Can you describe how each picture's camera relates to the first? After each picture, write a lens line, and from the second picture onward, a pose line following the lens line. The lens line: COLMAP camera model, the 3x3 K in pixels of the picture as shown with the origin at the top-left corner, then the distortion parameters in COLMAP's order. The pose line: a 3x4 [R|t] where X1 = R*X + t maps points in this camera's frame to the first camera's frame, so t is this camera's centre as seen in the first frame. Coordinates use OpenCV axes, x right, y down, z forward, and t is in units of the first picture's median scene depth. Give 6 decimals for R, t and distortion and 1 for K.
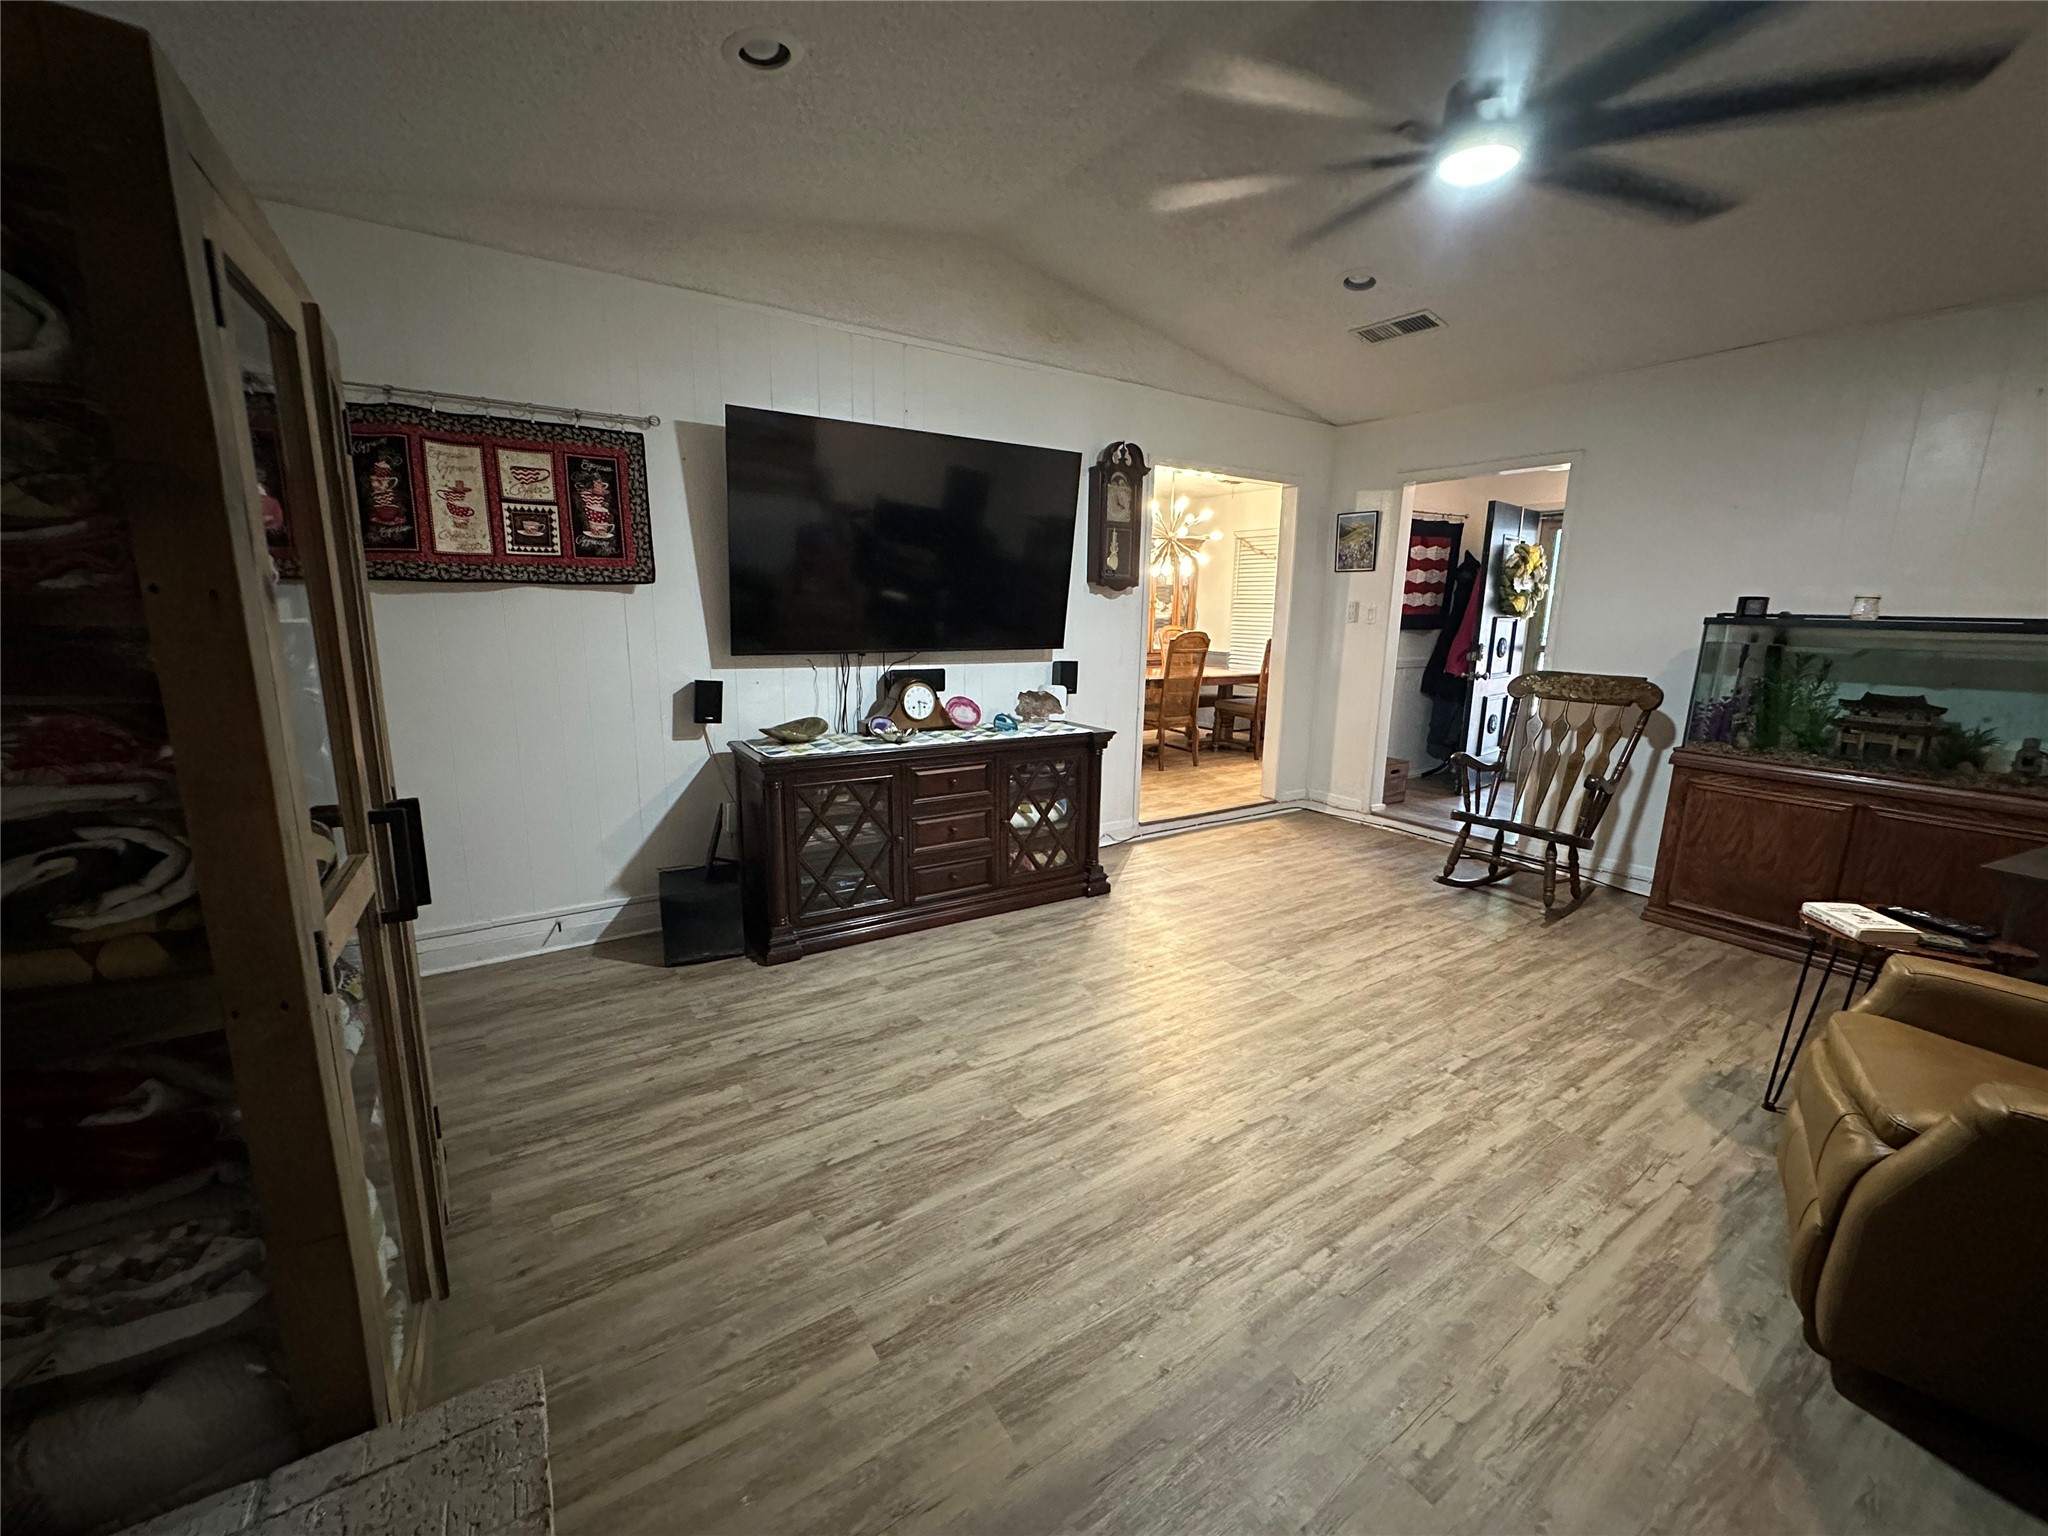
lens RADIAL K [[810.8, 0, 1032.7], [0, 810.8, 767.5], [0, 0, 1]] dist [-0.001497, 0.000124]
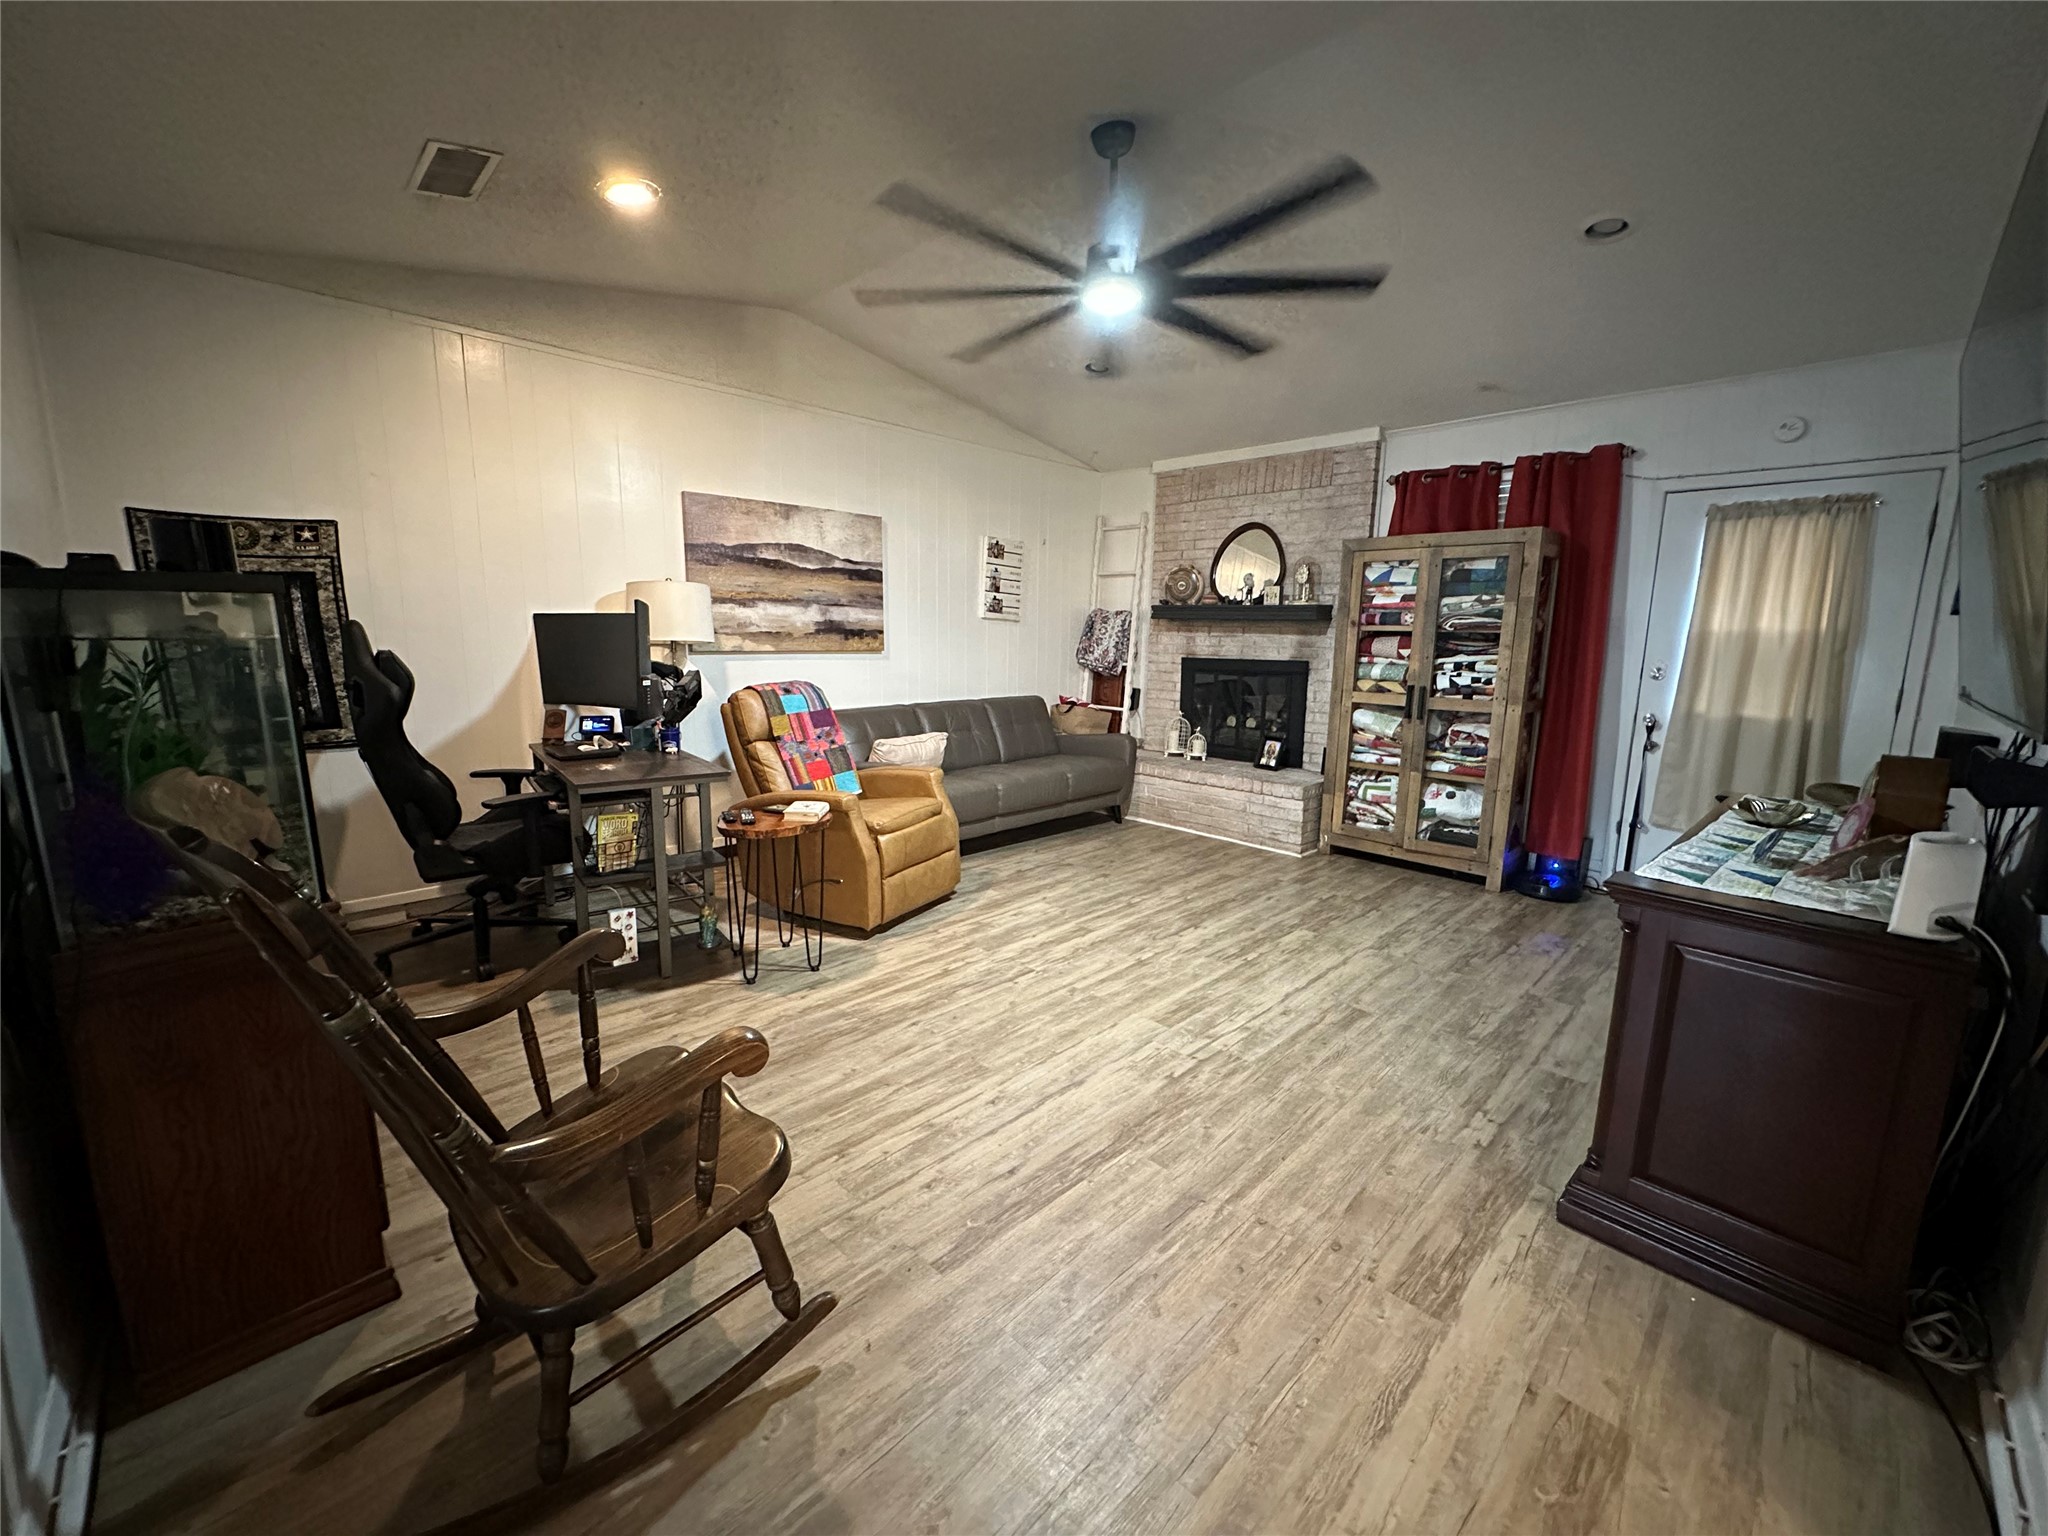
lens RADIAL K [[810.8, 0, 1026.4], [0, 810.8, 769.6], [0, 0, 1]] dist [-0.001497, 0.000124]
pose [[-0.980274, -0.000791, -0.197641, 0.773595], [-0.071309, 0.934052, 0.349947, -0.362245], [0.184330, 0.357137, -0.915683, 2.030290]]
